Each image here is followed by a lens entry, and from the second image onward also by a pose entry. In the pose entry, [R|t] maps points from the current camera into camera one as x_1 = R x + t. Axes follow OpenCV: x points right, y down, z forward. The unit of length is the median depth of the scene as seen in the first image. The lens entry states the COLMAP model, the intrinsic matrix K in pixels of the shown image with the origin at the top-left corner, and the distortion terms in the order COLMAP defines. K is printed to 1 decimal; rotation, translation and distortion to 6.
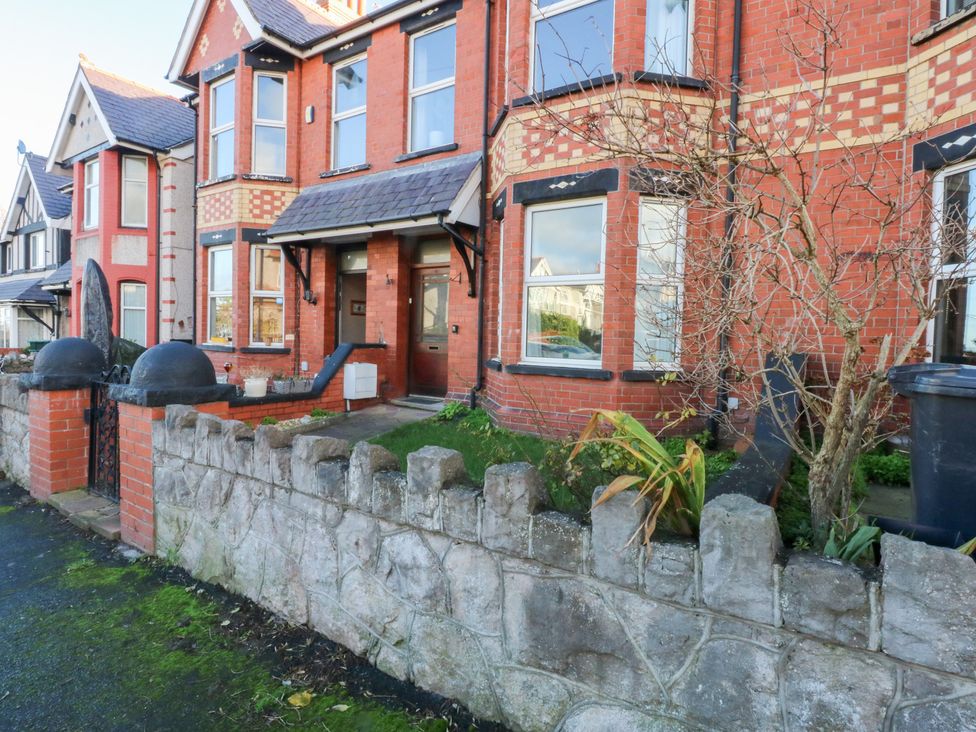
lens RADIAL K [[524.4, 0, 493.4], [0, 524.4, 354.3], [0, 0, 1]] dist [0.000564, -0.014378]
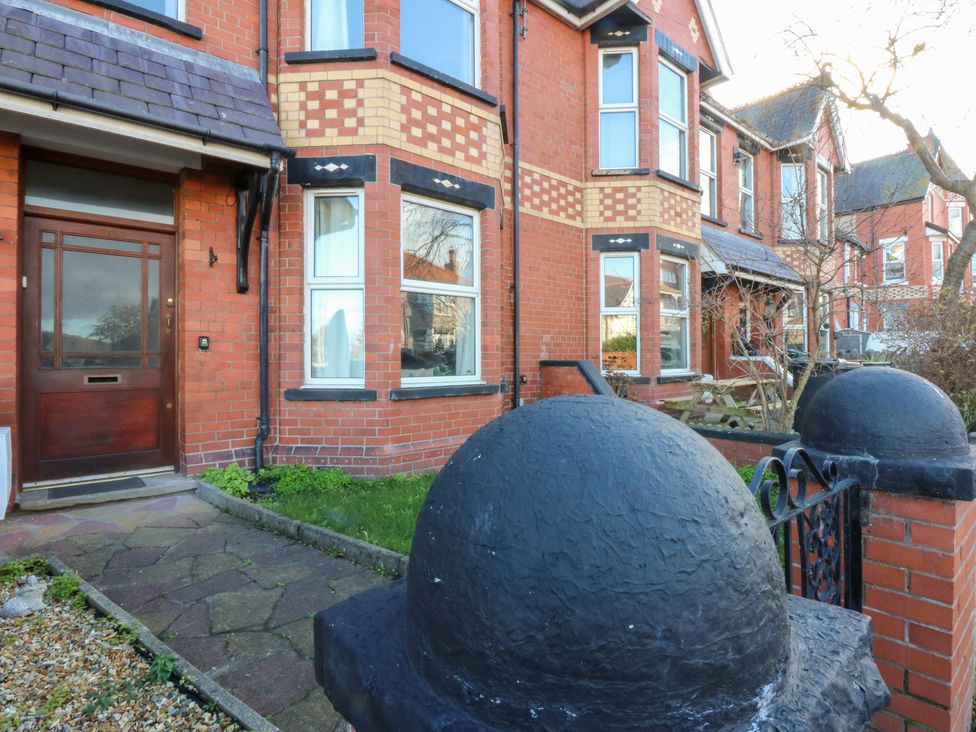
lens RADIAL K [[508.7, 0, 491.6], [0, 508.7, 353.0], [0, 0, 1]] dist [0.001396, -0.014201]
pose [[0.269785, -0.016901, 0.962772, -0.695600], [0.044390, 0.999001, 0.005098, -0.033298], [-0.961897, 0.041362, 0.270266, 0.703403]]
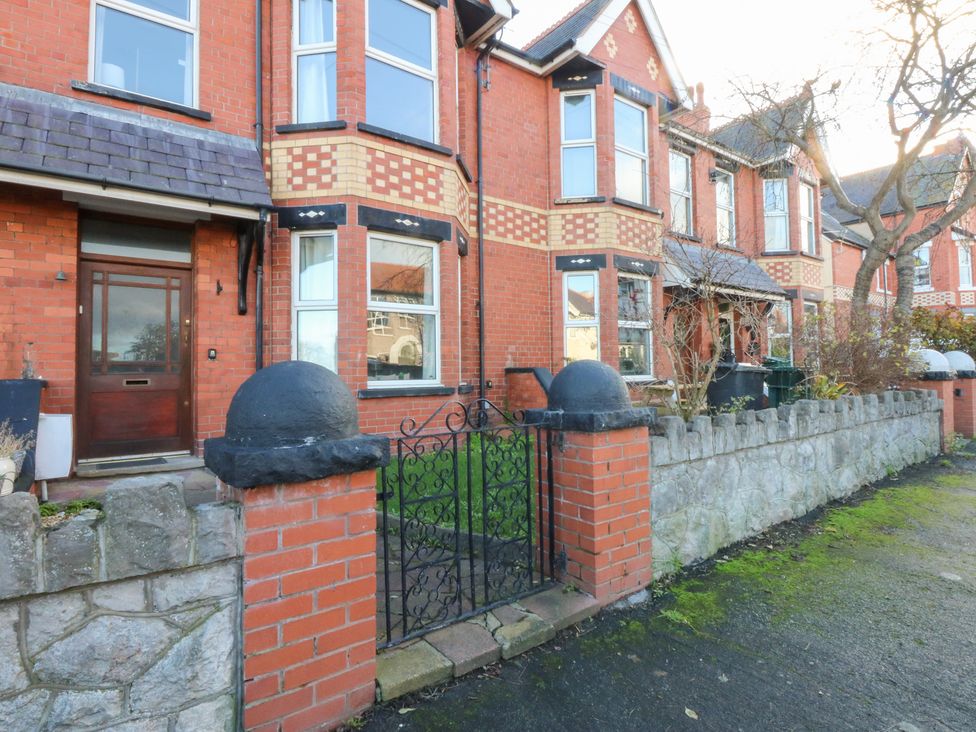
lens RADIAL K [[524.4, 0, 493.4], [0, 524.4, 354.3], [0, 0, 1]] dist [0.000564, -0.014378]
pose [[0.326629, 0.002752, 0.945149, -0.854076], [0.053684, 0.998327, -0.021460, -0.012611], [-0.943627, 0.057748, 0.325935, 0.486188]]
